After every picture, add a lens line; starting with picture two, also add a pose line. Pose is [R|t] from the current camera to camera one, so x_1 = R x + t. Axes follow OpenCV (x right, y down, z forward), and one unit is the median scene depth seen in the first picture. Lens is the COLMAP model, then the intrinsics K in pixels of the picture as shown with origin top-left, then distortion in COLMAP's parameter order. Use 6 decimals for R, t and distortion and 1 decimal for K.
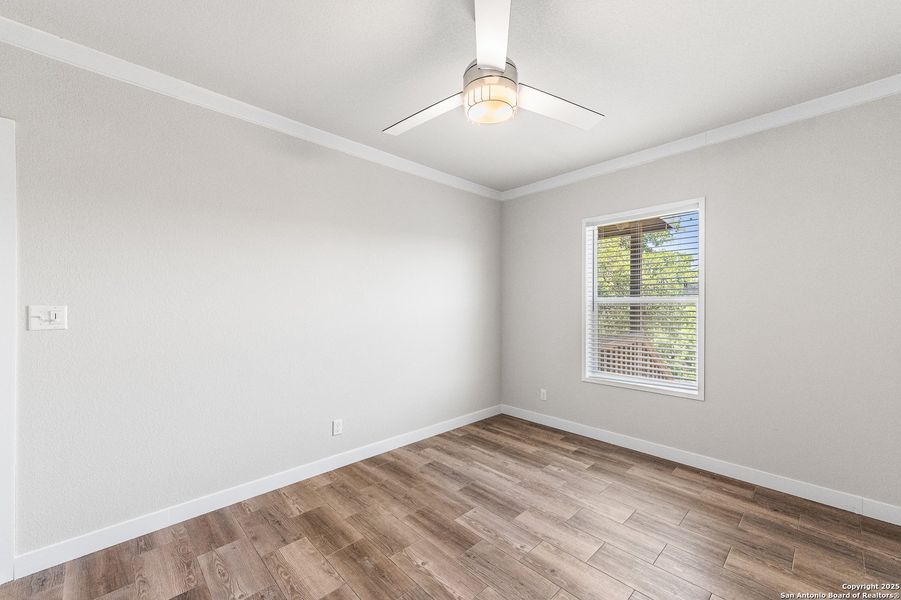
lens RADIAL K [[355.0, 0, 446.7], [0, 355.0, 302.4], [0, 0, 1]] dist [0.020708, -0.000638]
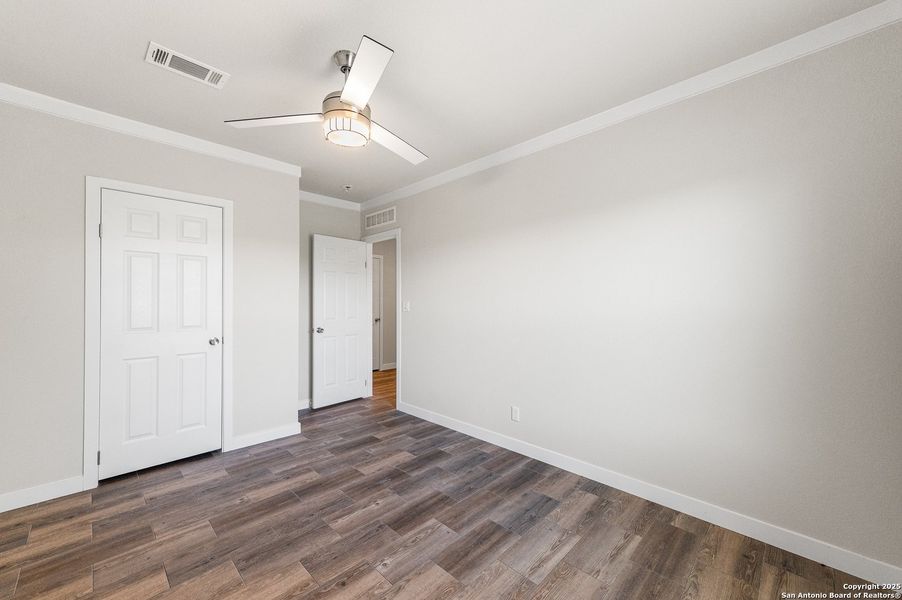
lens RADIAL K [[355.3, 0, 447.2], [0, 355.3, 301.8], [0, 0, 1]] dist [0.020708, -0.000638]
pose [[0.031721, 0.001784, -0.999495, 0.862540], [0.007790, 0.999968, 0.002032, 0.010946], [0.999466, -0.007851, 0.031707, 0.869099]]
